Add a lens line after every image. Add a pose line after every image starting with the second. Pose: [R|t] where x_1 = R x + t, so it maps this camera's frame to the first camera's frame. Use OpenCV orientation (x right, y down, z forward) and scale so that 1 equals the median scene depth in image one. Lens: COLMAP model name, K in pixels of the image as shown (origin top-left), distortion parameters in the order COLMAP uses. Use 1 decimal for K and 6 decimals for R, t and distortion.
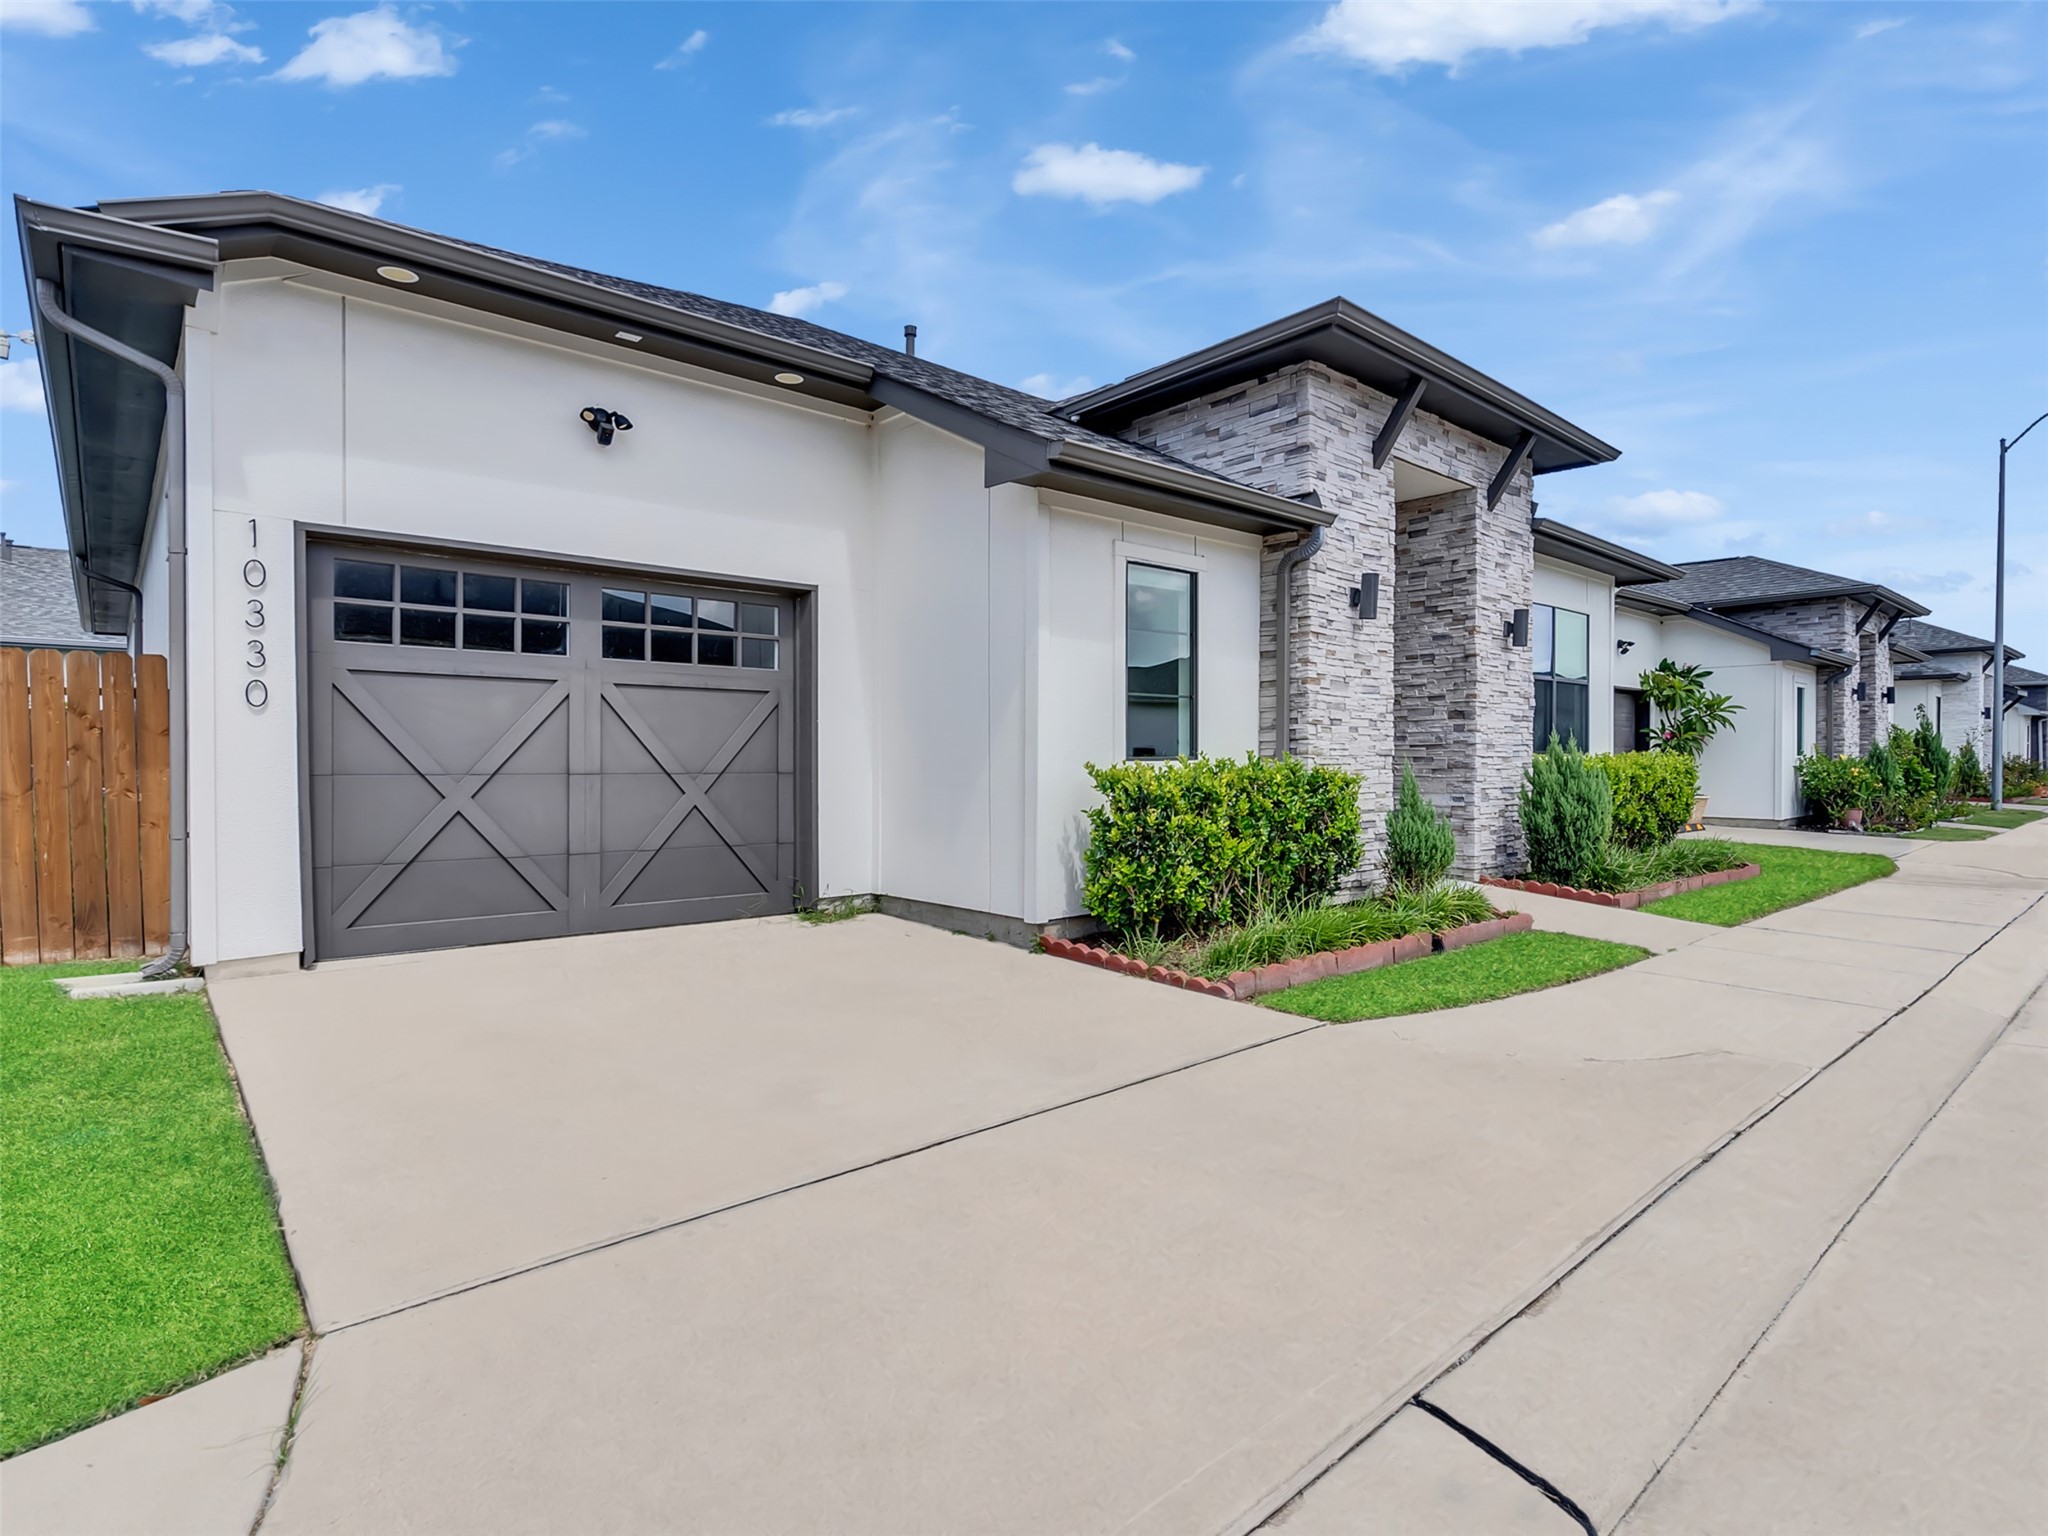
lens RADIAL K [[1044.9, 0, 1027.6], [0, 1044.9, 768.8], [0, 0, 1]] dist [-0.000427, 0.005880]
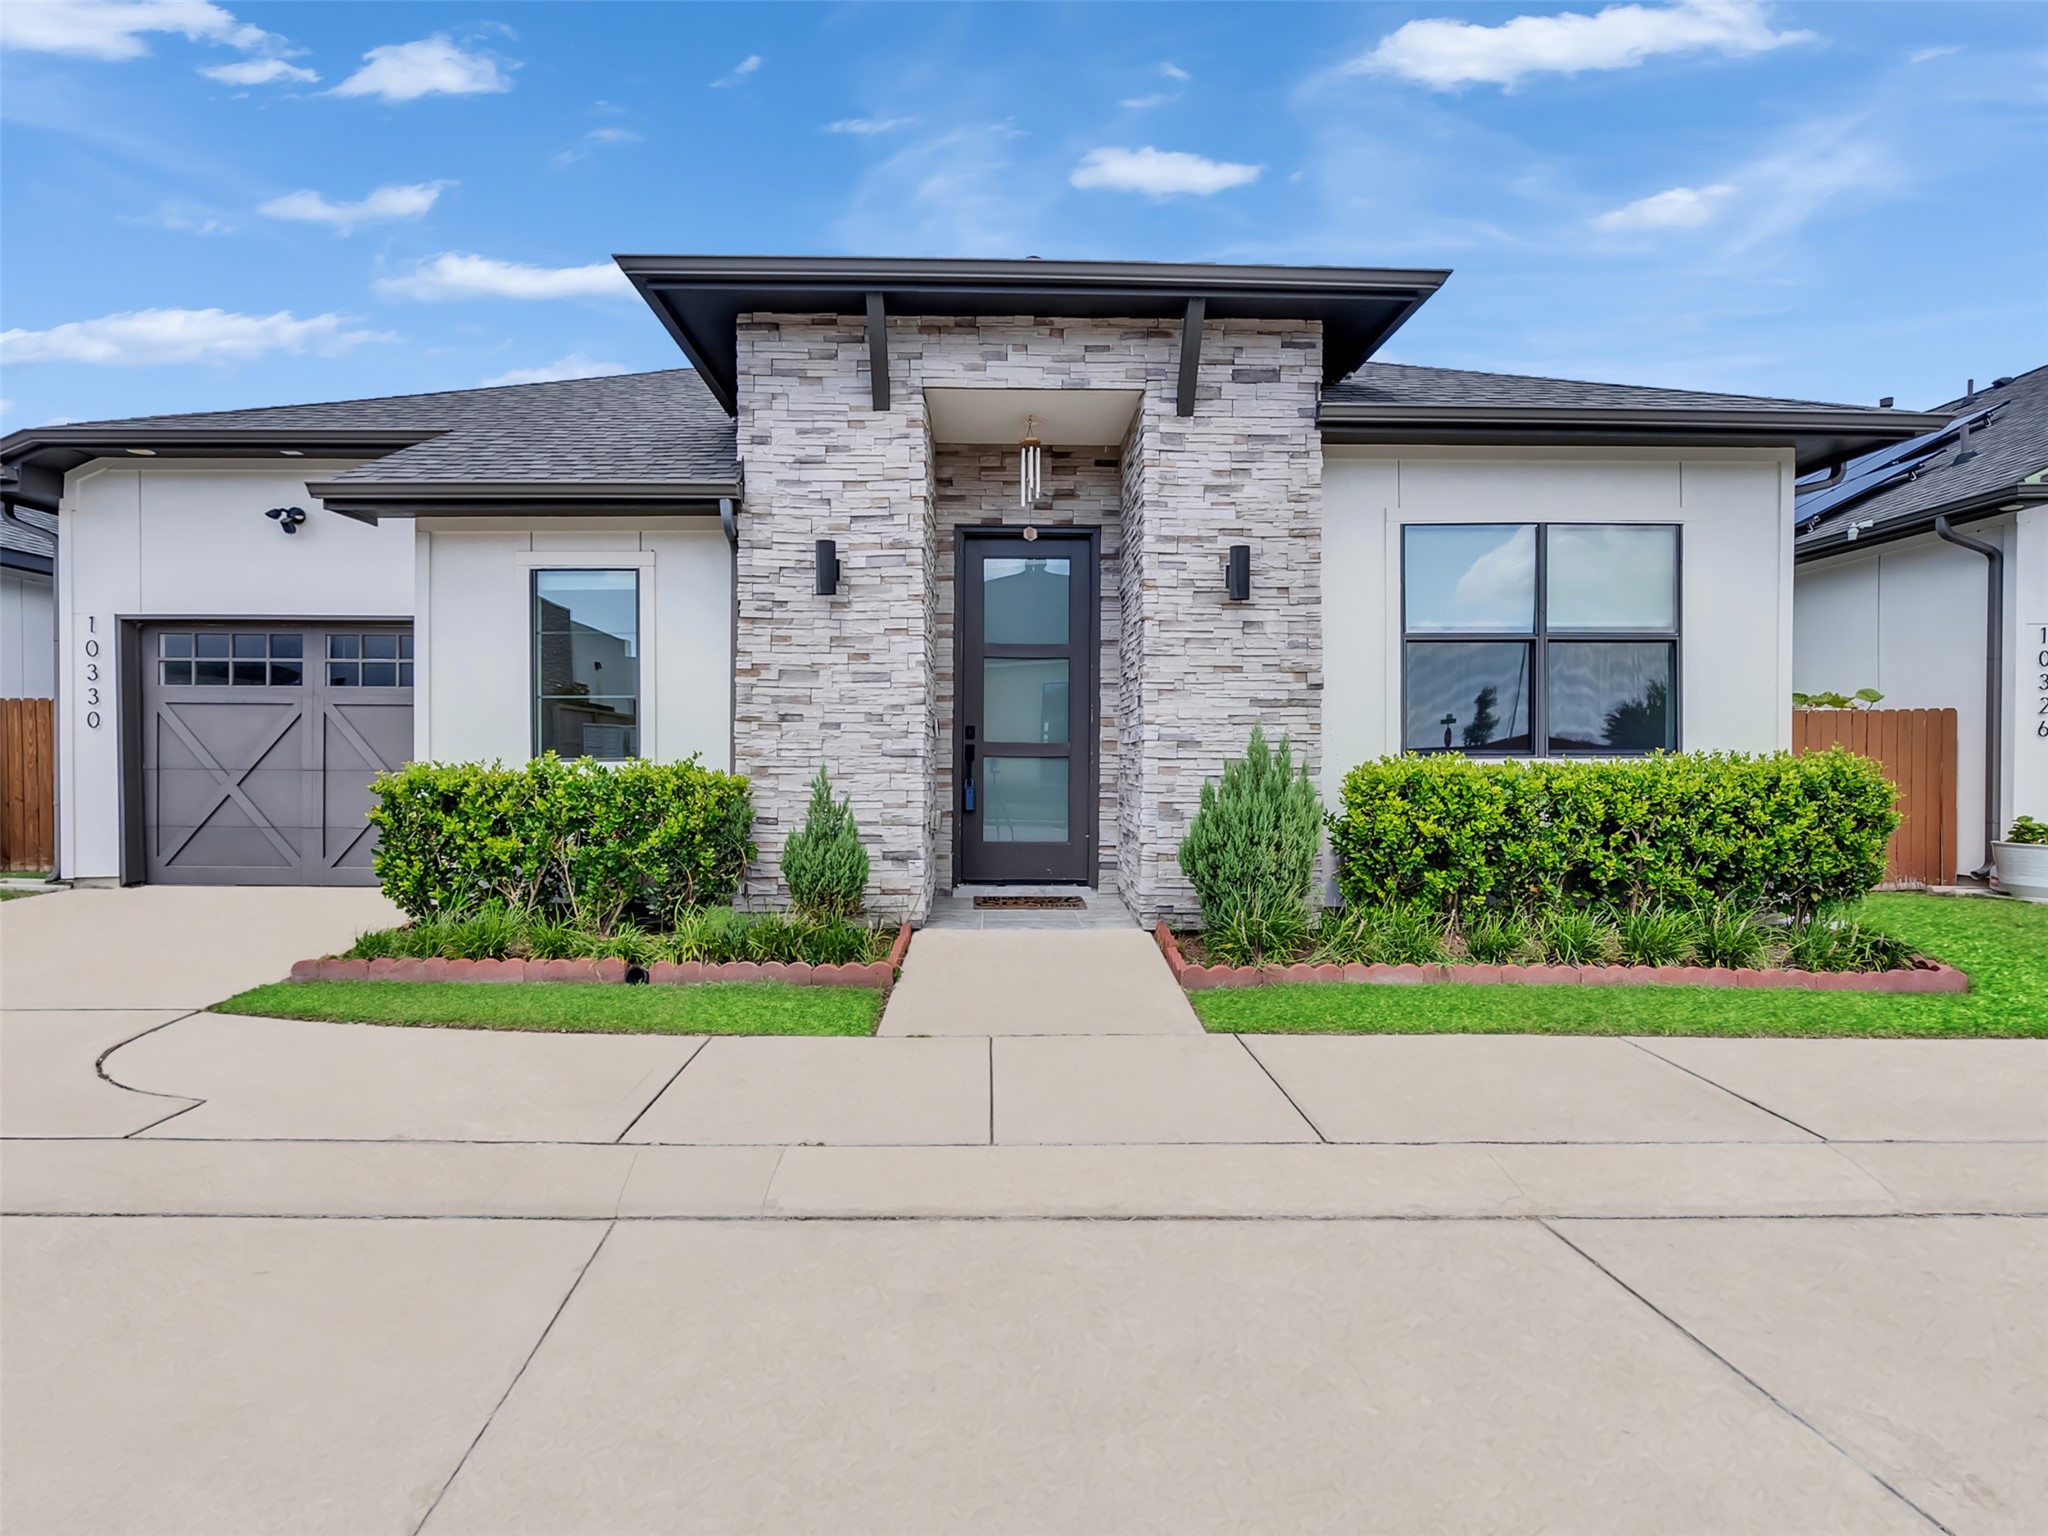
lens RADIAL K [[1044.9, 0, 1020.0], [0, 1044.9, 766.8], [0, 0, 1]] dist [-0.000427, 0.005880]
pose [[0.758443, 0.003396, -0.651731, 1.006959], [-0.010419, 0.999922, -0.006914, -0.000095], [0.651657, 0.012034, 0.758419, 0.469966]]
